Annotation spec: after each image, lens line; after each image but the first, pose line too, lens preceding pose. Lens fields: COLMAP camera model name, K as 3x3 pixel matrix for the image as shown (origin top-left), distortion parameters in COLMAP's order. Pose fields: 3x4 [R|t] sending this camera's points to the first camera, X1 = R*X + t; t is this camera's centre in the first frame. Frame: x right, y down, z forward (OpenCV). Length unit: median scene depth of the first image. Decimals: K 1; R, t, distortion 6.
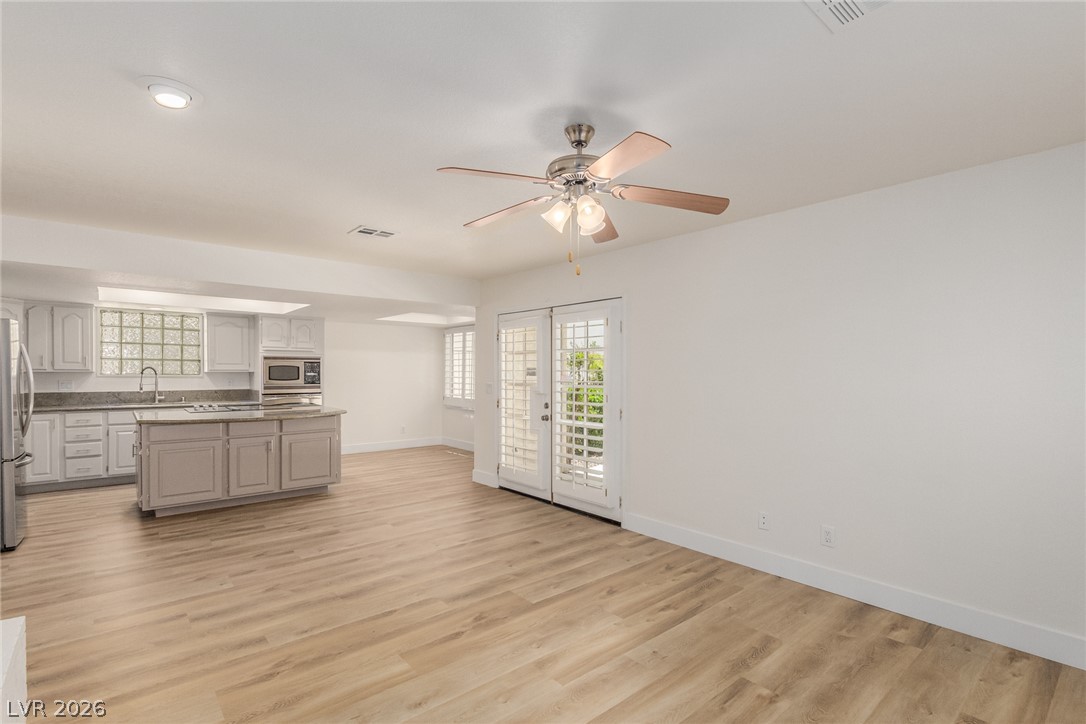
lens RADIAL K [[507.3, 0, 552.1], [0, 507.3, 374.0], [0, 0, 1]] dist [0.002977, 0.000443]
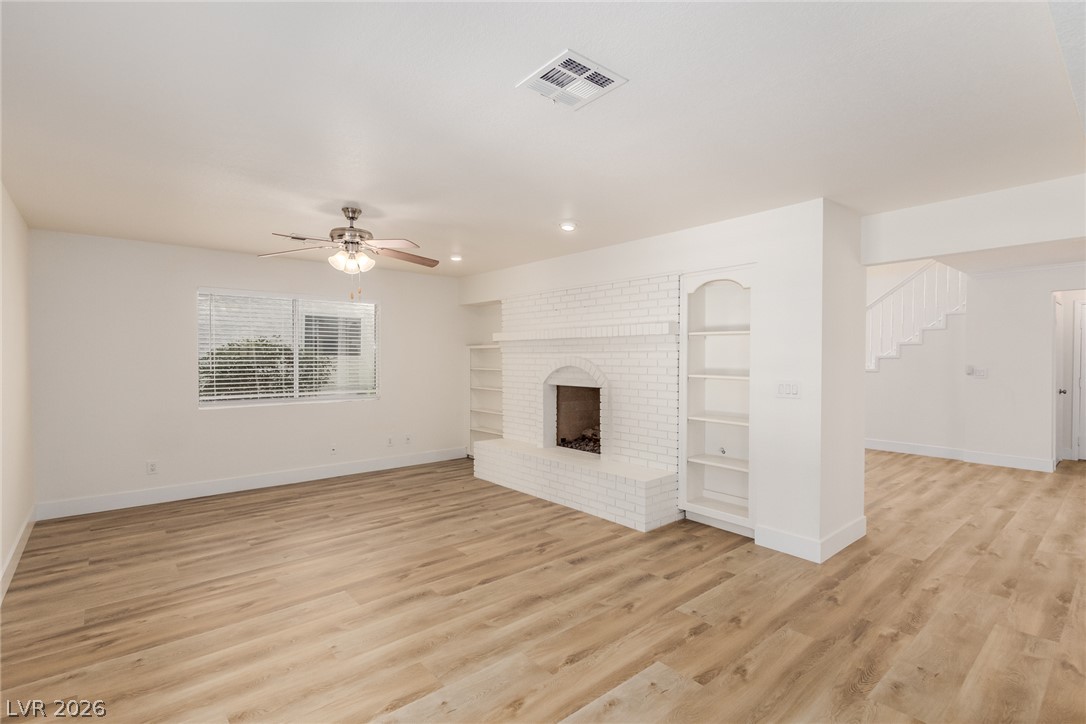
lens RADIAL K [[503.2, 0, 543.0], [0, 503.2, 362.0], [0, 0, 1]] dist [0.001970, -0.000055]
pose [[-0.999937, -0.004510, 0.010307, -0.430764], [-0.004301, 0.999787, 0.020166, -0.019409], [-0.010396, 0.020120, -0.999744, 1.955374]]
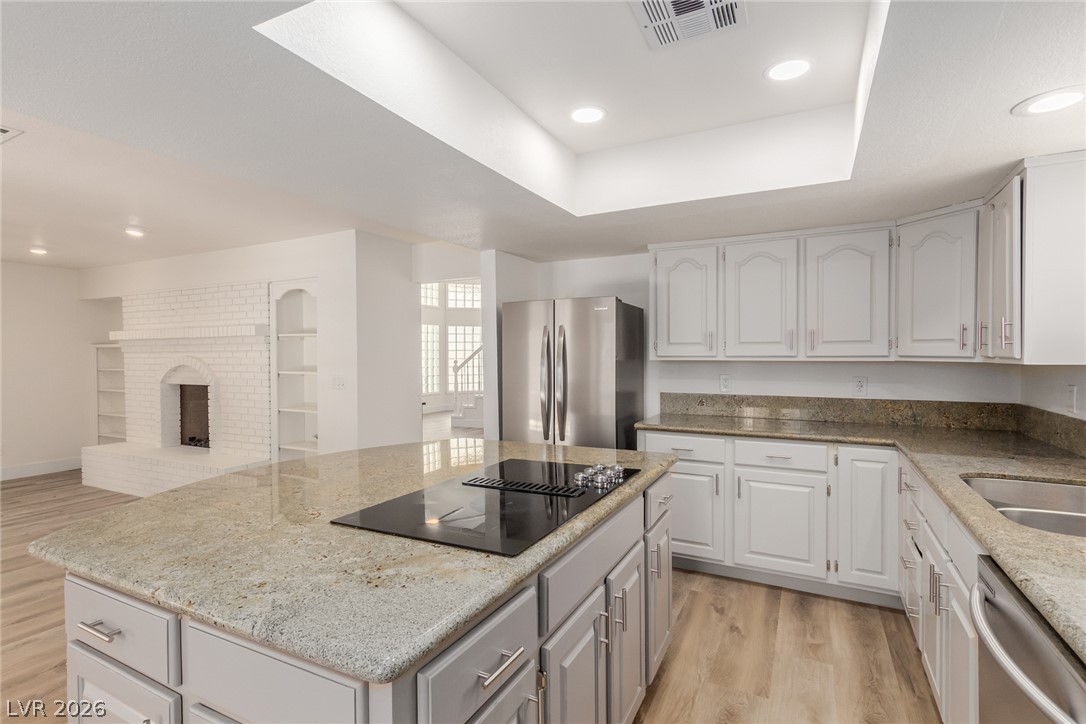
lens RADIAL K [[520.3, 0, 543.0], [0, 520.3, 362.0], [0, 0, 1]] dist [0.003487, 0.000620]
pose [[-0.927623, 0.006948, -0.373454, -0.976296], [-0.001702, 0.999738, 0.022829, -0.025928], [0.373515, 0.021812, -0.927368, 2.380284]]
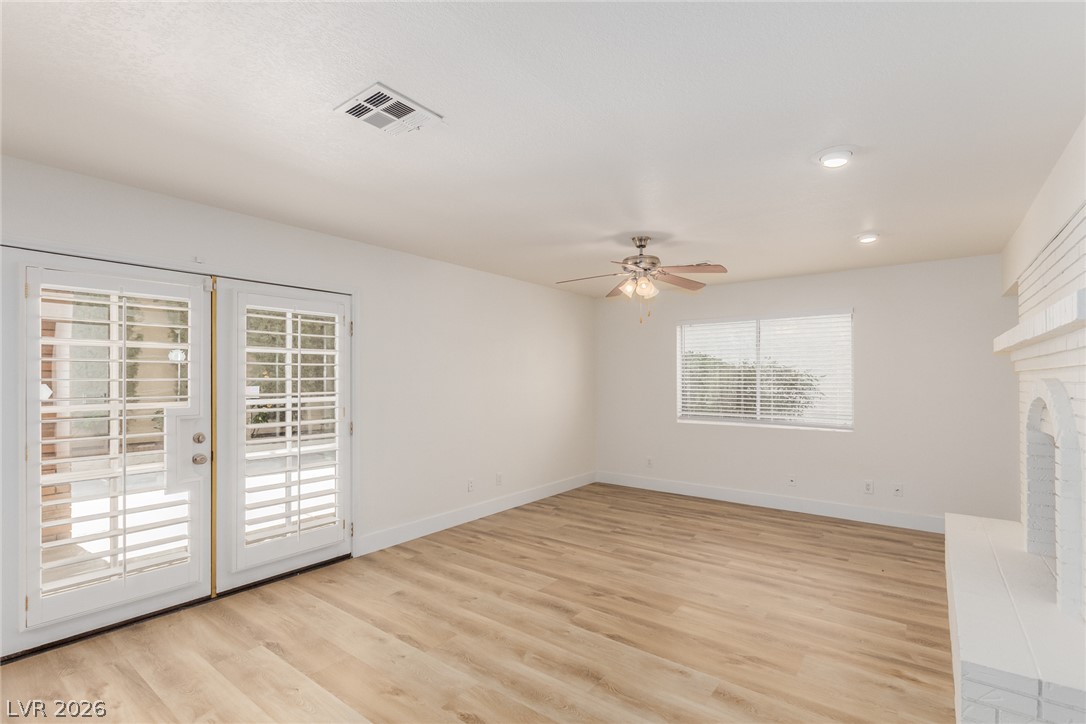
lens RADIAL K [[507.3, 0, 552.1], [0, 507.3, 374.0], [0, 0, 1]] dist [0.002977, 0.000443]
pose [[-0.209572, 0.002273, 0.977791, -1.156641], [0.005357, 0.999985, -0.001177, -0.016271], [-0.977779, 0.004991, -0.209581, 1.239603]]
